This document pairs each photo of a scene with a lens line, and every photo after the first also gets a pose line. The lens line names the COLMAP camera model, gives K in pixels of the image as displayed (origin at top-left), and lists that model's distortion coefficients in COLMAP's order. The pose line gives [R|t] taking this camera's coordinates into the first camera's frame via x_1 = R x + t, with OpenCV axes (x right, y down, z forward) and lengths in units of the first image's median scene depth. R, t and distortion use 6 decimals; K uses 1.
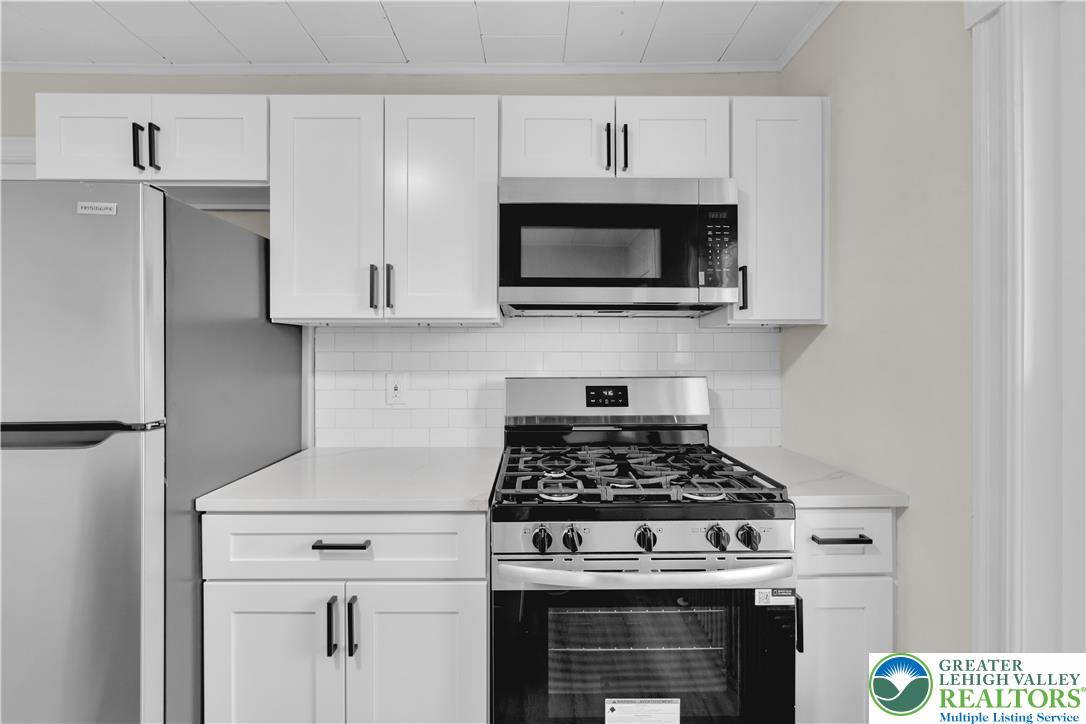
lens RADIAL K [[479.9, 0, 537.2], [0, 479.9, 350.6], [0, 0, 1]] dist [-0.007167, 0.000729]
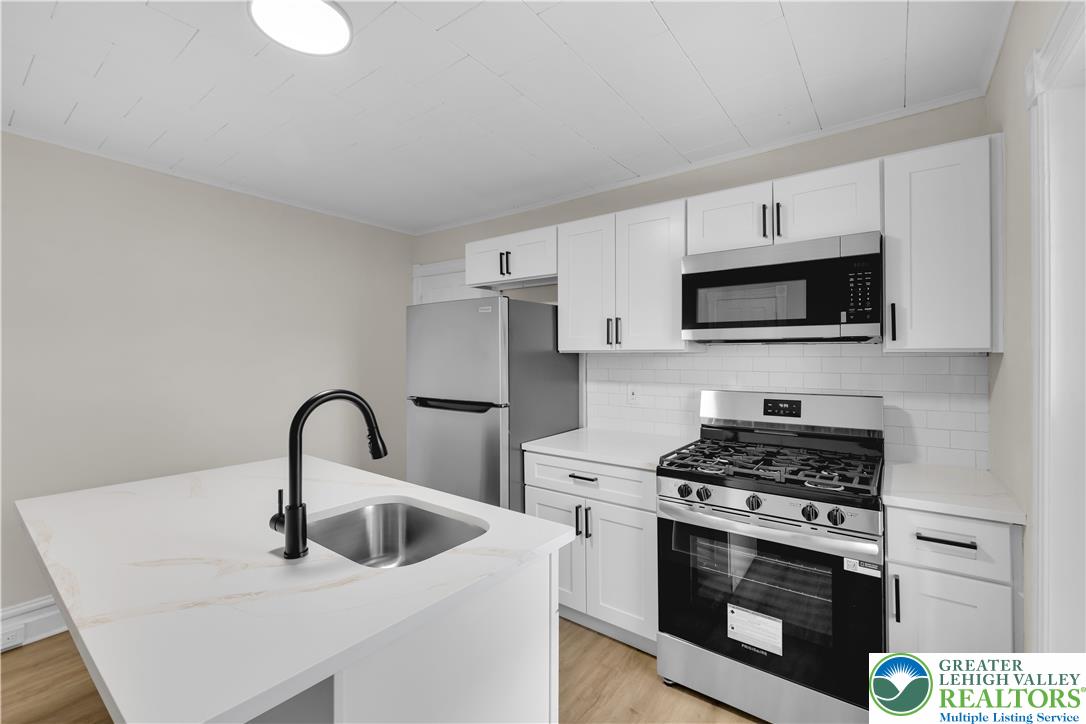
lens RADIAL K [[479.9, 0, 535.5], [0, 479.9, 356.2], [0, 0, 1]] dist [-0.007167, 0.000729]
pose [[0.788391, 0.001628, -0.615172, 0.481852], [0.001856, 0.999986, 0.005025, -0.057991], [0.615171, -0.005103, 0.788377, -0.468531]]
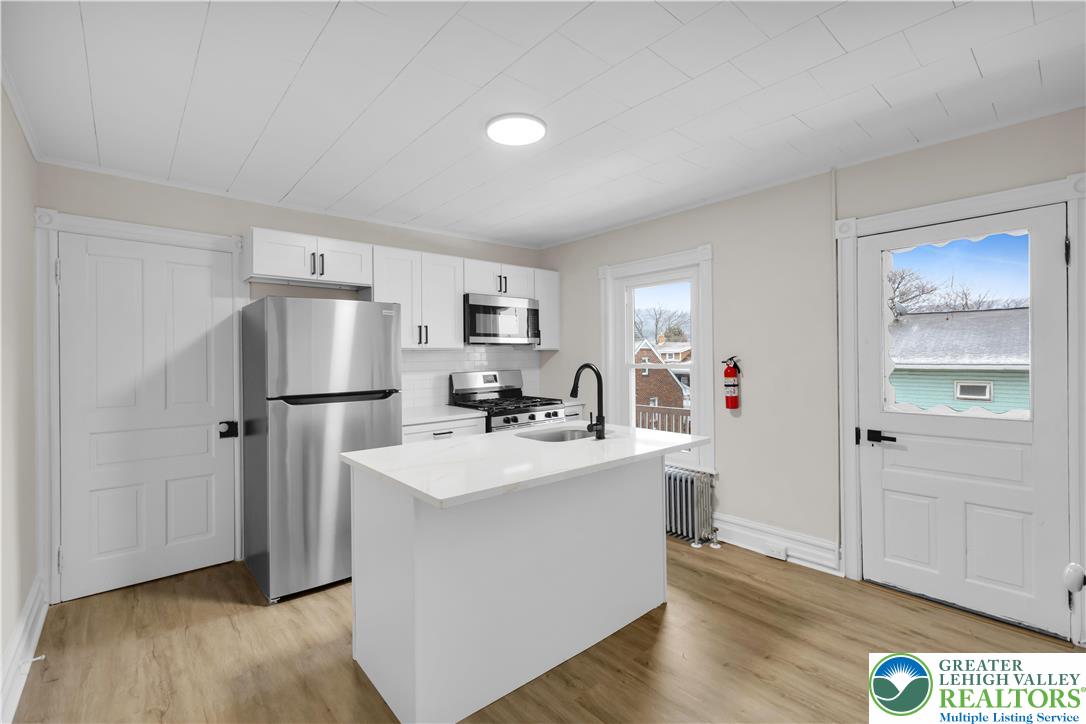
lens RADIAL K [[479.9, 0, 545.5], [0, 479.9, 355.0], [0, 0, 1]] dist [-0.007167, 0.000729]
pose [[0.753121, -0.005026, 0.657863, -1.444049], [0.003026, 0.999987, 0.004176, -0.042447], [-0.657875, -0.001155, 0.753126, -1.196400]]
